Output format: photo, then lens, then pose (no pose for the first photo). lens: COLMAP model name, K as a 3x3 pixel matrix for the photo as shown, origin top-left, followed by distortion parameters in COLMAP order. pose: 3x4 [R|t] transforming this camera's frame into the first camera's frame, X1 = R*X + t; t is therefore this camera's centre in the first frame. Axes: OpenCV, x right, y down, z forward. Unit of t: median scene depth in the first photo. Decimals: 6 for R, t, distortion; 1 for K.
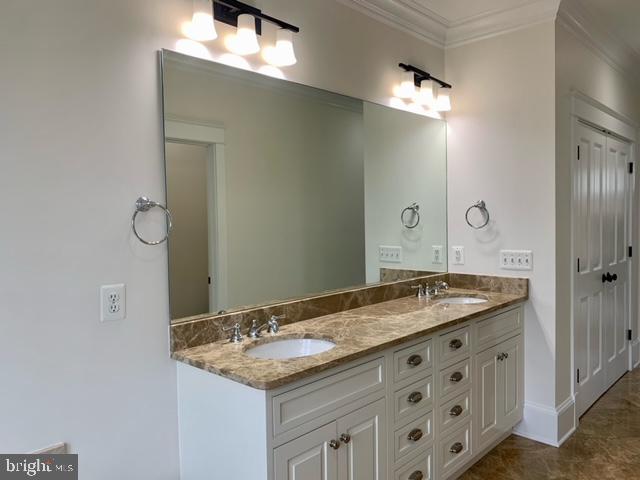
lens RADIAL K [[494.6, 0, 321.7], [0, 494.6, 236.6], [0, 0, 1]] dist [0.059654, -0.066129]
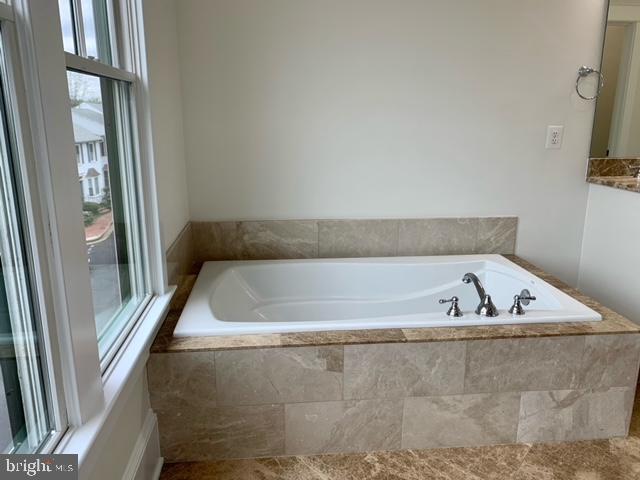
lens RADIAL K [[494.6, 0, 321.7], [0, 494.6, 236.6], [0, 0, 1]] dist [0.059654, -0.066129]
pose [[0.758410, 0.169653, -0.629311, 0.061373], [-0.039570, 0.975733, 0.215357, 0.117220], [0.650575, -0.138427, 0.746719, -0.632943]]
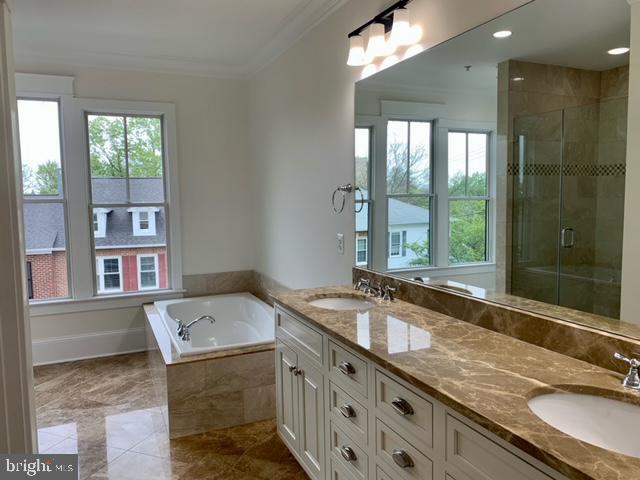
lens RADIAL K [[494.6, 0, 321.7], [0, 494.6, 236.6], [0, 0, 1]] dist [0.059654, -0.066129]
pose [[-0.386862, 0.099659, -0.916737, 1.126434], [-0.019969, 0.993004, 0.116376, -0.087372], [0.921922, 0.063328, -0.382165, 1.491703]]
